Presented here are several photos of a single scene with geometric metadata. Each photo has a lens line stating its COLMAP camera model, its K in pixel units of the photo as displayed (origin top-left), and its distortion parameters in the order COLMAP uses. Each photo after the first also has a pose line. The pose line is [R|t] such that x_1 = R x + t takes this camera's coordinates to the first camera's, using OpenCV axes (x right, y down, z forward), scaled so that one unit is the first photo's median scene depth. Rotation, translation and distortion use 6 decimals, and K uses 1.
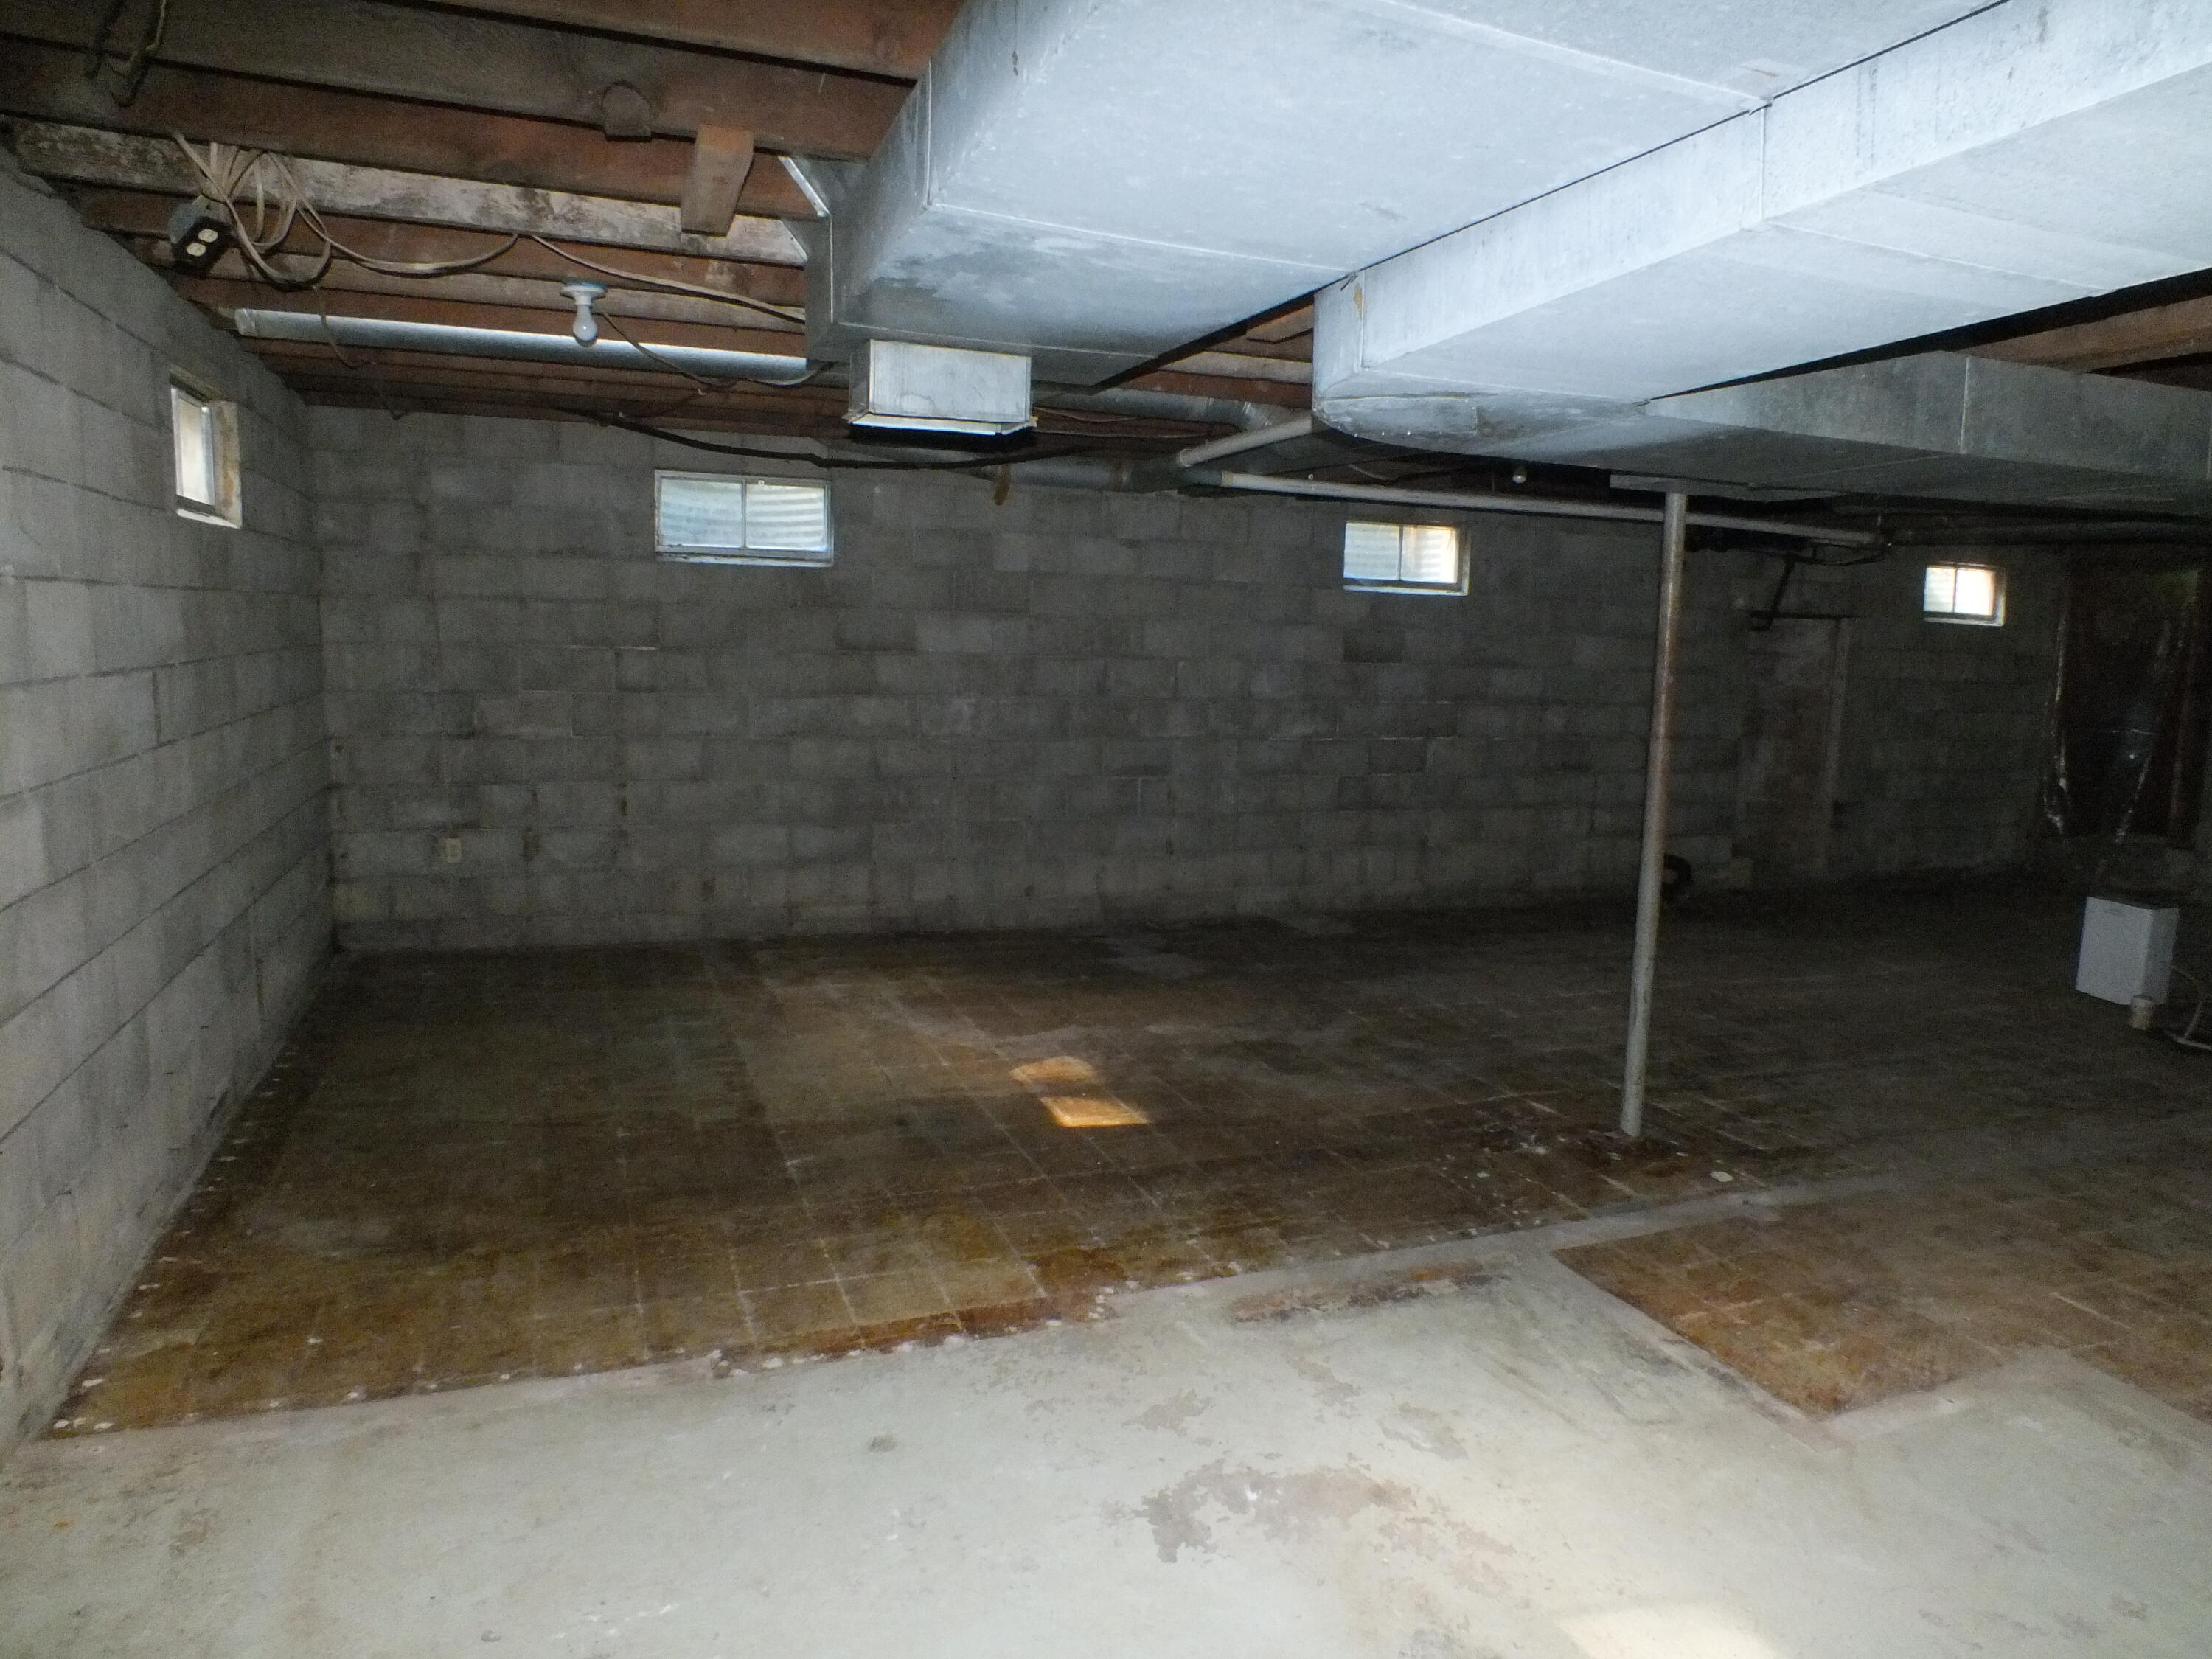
lens RADIAL K [[1420.0, 0, 1106.0], [0, 1420.0, 829.5], [0, 0, 1]] dist [-0.248072, 0.164335]
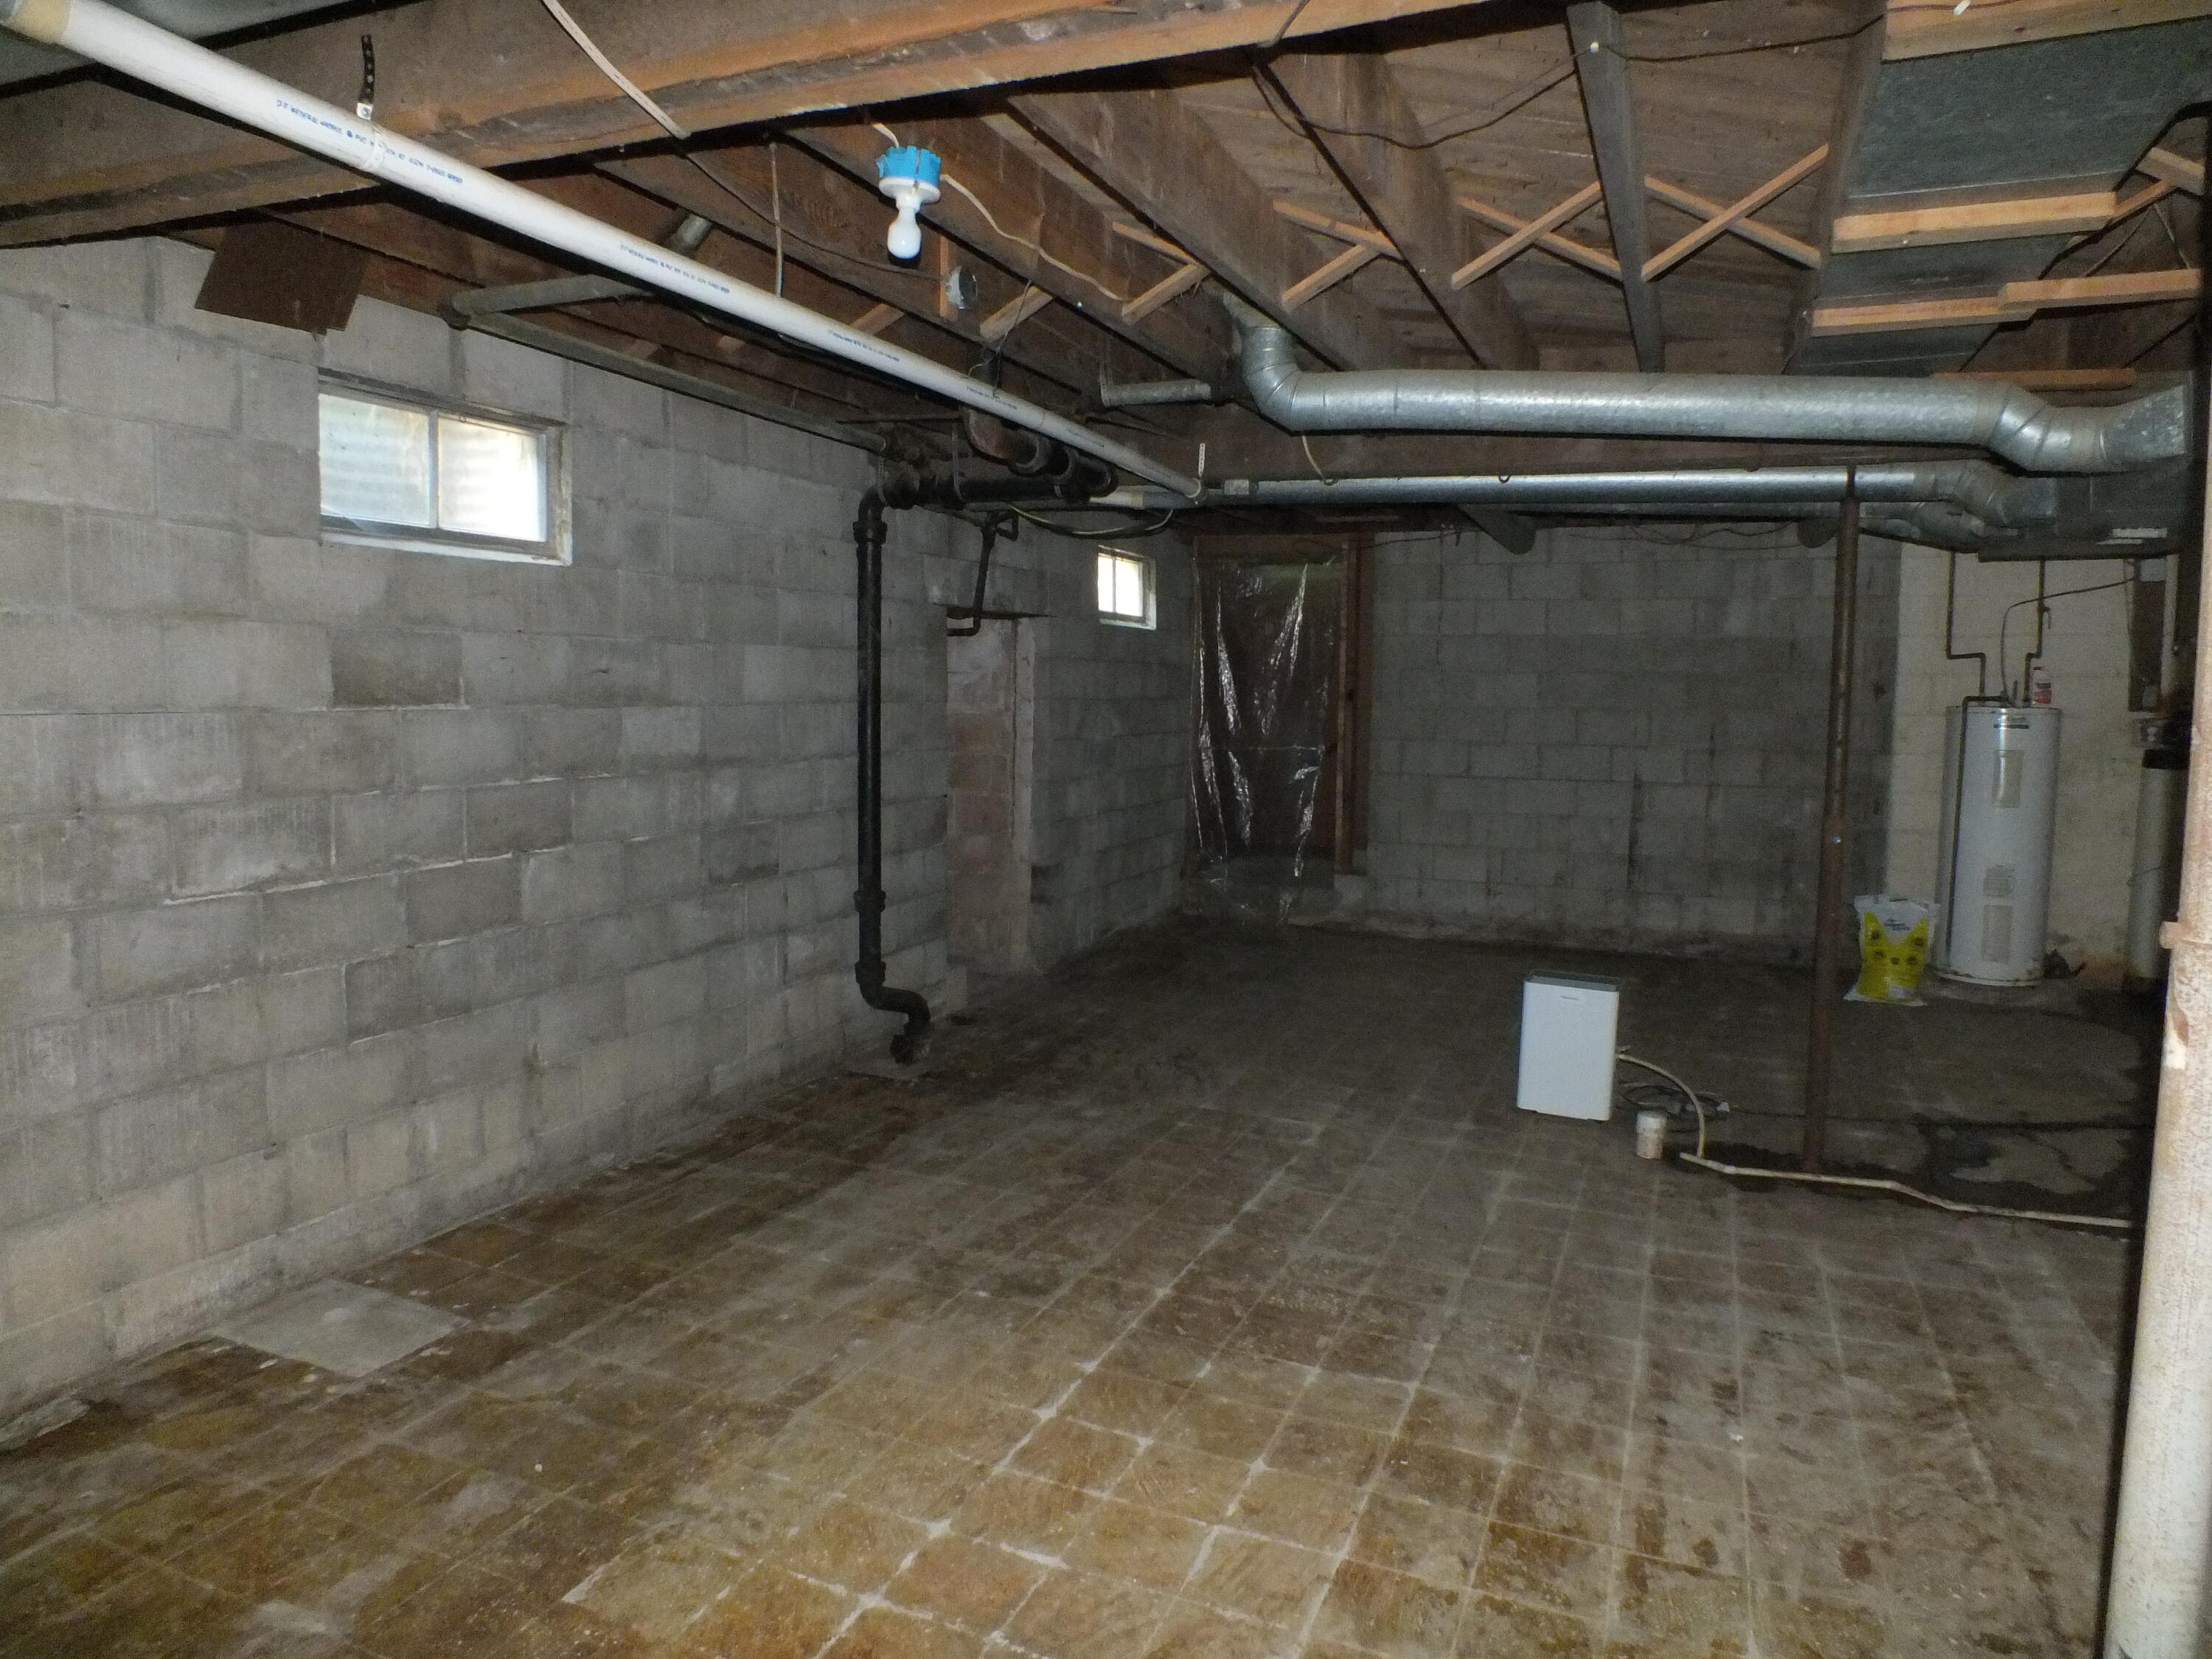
lens RADIAL K [[1415.3, 0, 1106.0], [0, 1415.3, 829.5], [0, 0, 1]] dist [-0.069655, 0.035795]
pose [[0.702464, -0.083921, 0.706755, 0.027071], [0.102477, 0.994603, 0.016246, -0.060697], [-0.704303, 0.061014, 0.707272, 0.505540]]
